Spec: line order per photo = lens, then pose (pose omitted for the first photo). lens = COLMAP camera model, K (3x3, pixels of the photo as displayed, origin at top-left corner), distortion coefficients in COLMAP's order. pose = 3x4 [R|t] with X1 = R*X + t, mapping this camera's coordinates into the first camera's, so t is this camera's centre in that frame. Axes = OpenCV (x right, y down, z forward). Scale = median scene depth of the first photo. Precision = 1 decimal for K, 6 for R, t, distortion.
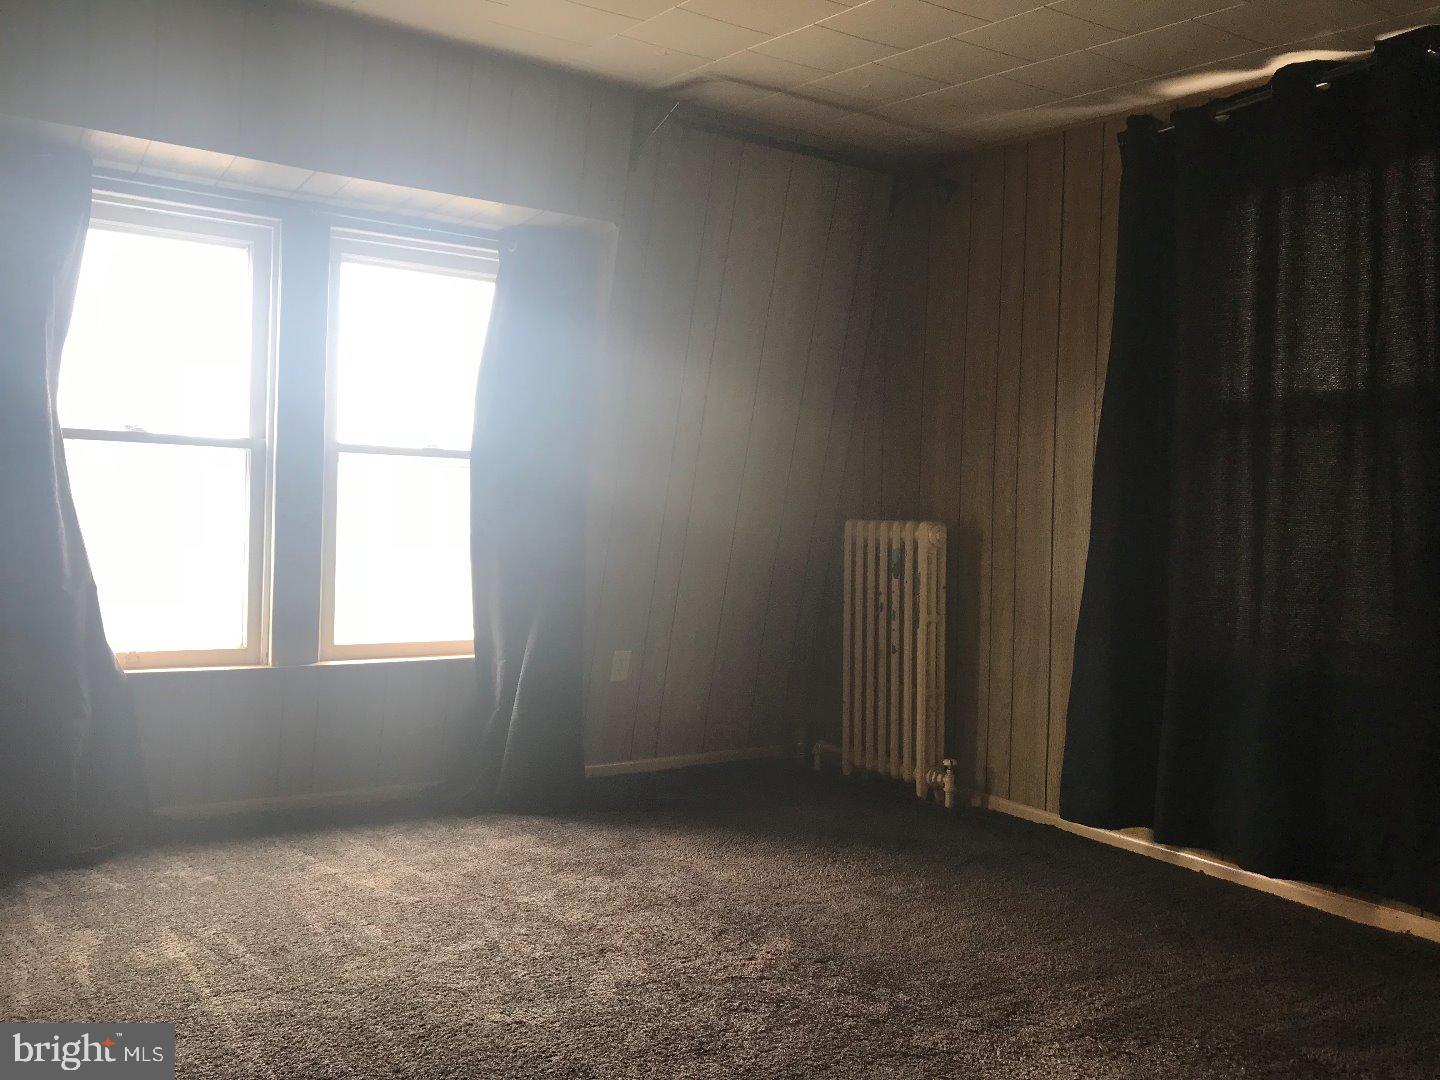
lens RADIAL K [[1185.6, 0, 710.4], [0, 1185.6, 514.6], [0, 0, 1]] dist [0.058199, -0.066309]
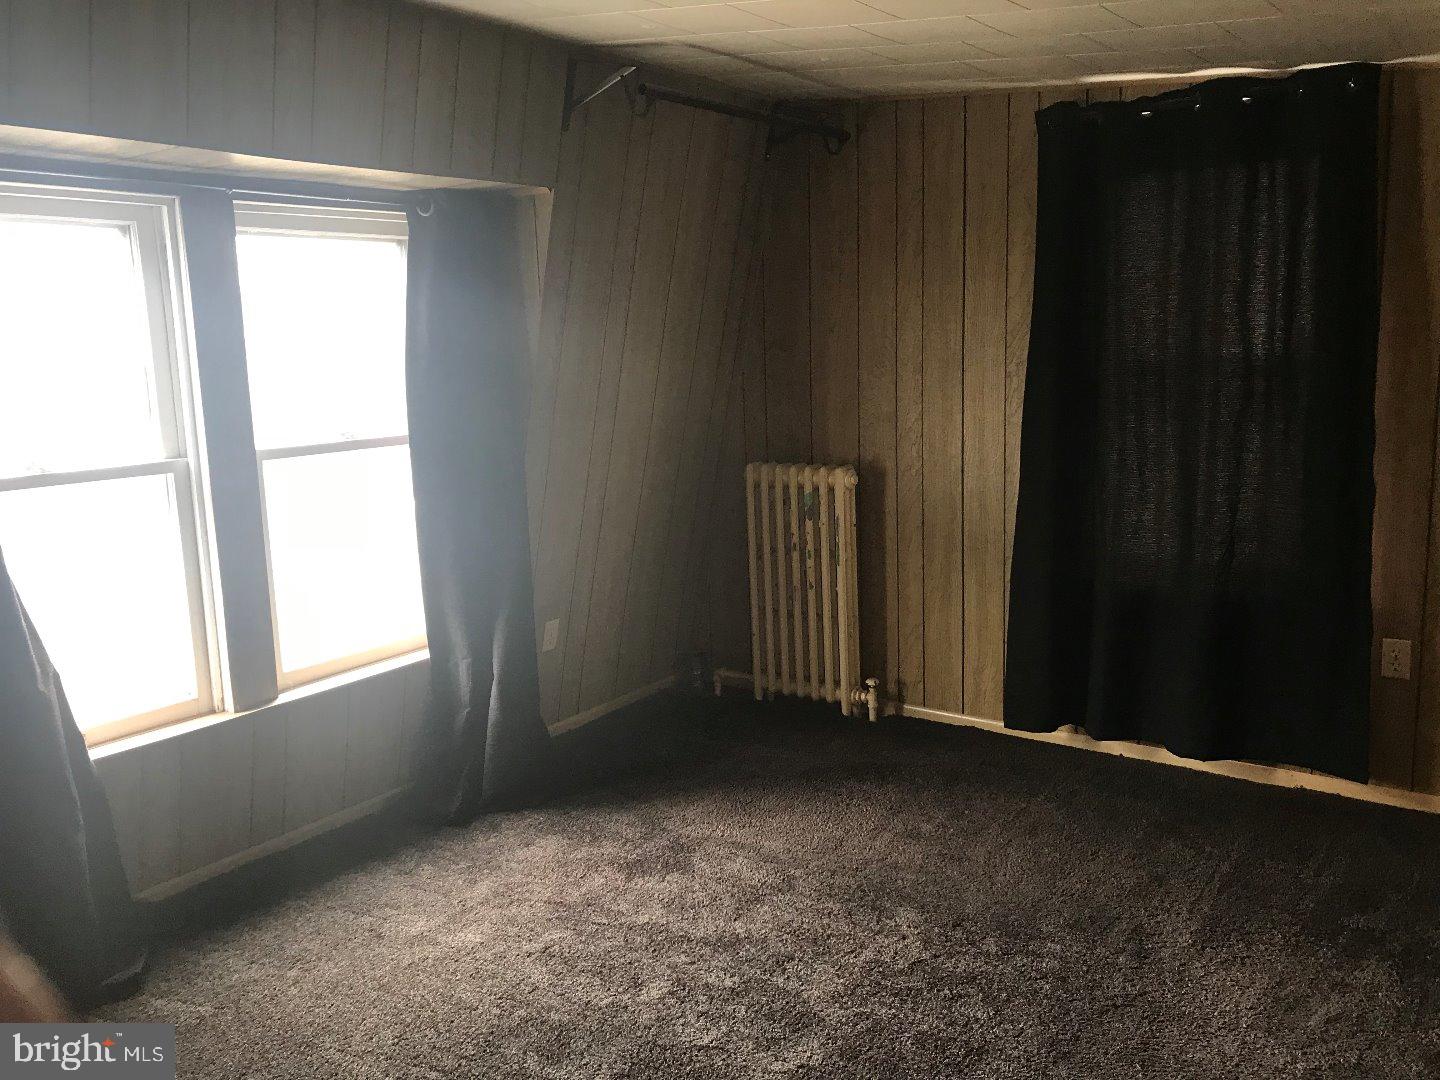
lens RADIAL K [[1189.2, 0, 722.9], [0, 1189.2, 511.1], [0, 0, 1]] dist [0.063752, -0.070105]
pose [[0.926028, -0.110986, 0.360770, -0.309593], [0.054391, 0.985055, 0.163429, -0.137172], [-0.373517, -0.131717, 0.918224, 0.054621]]
